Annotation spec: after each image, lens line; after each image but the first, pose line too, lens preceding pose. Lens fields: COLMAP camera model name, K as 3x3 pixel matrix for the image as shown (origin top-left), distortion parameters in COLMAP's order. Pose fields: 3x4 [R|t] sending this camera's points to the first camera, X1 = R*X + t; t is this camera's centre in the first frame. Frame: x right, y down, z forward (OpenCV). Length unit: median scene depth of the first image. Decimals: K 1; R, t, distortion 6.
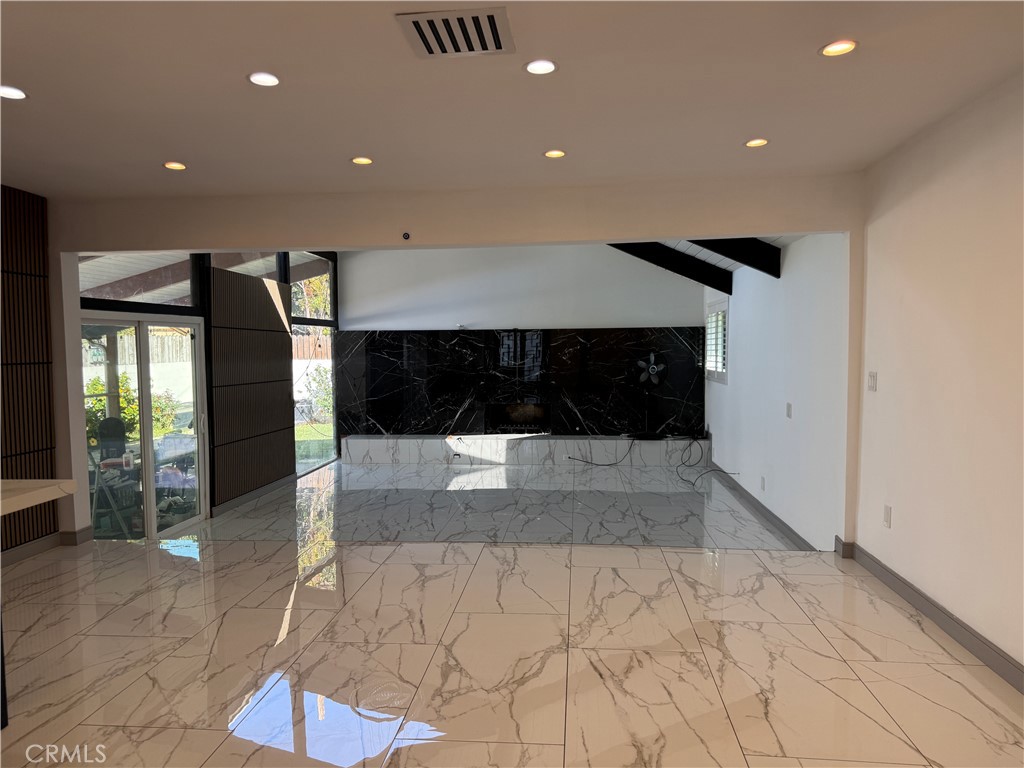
lens RADIAL K [[721.1, 0, 503.4], [0, 721.1, 391.3], [0, 0, 1]] dist [0.066093, -0.111794]
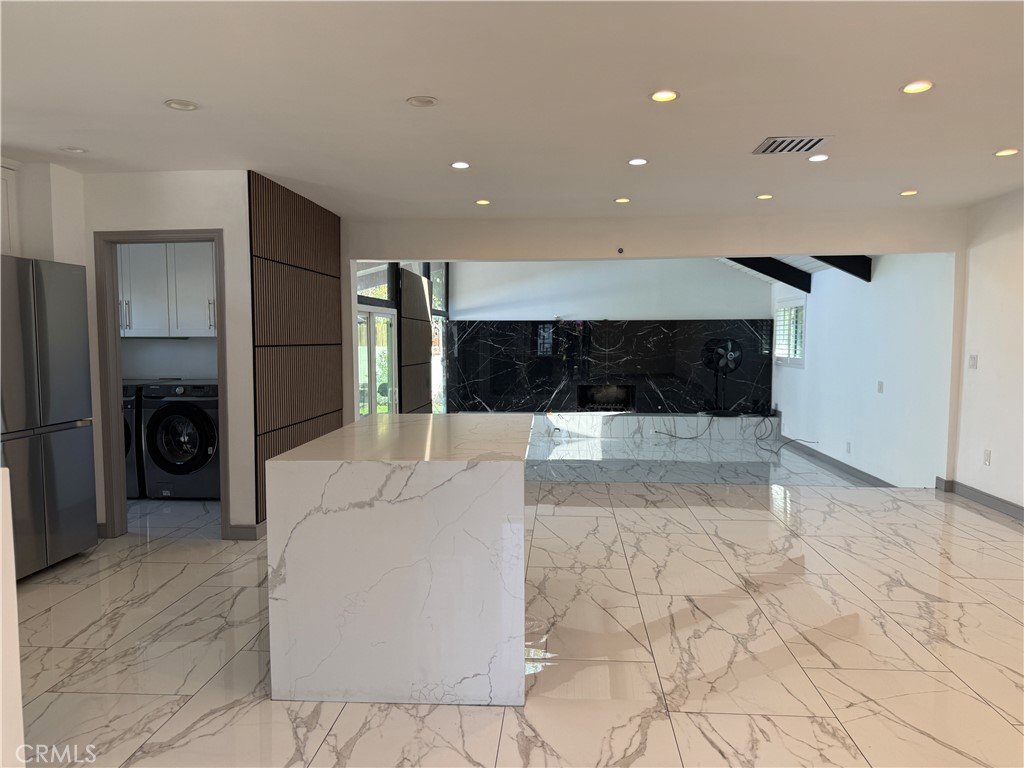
lens RADIAL K [[721.1, 0, 503.4], [0, 721.1, 391.3], [0, 0, 1]] dist [0.066093, -0.111794]
pose [[0.999767, 0.006600, 0.020531, -0.178496], [-0.006875, 0.999887, 0.013363, 0.013152], [-0.020441, -0.013501, 0.999700, -0.156372]]
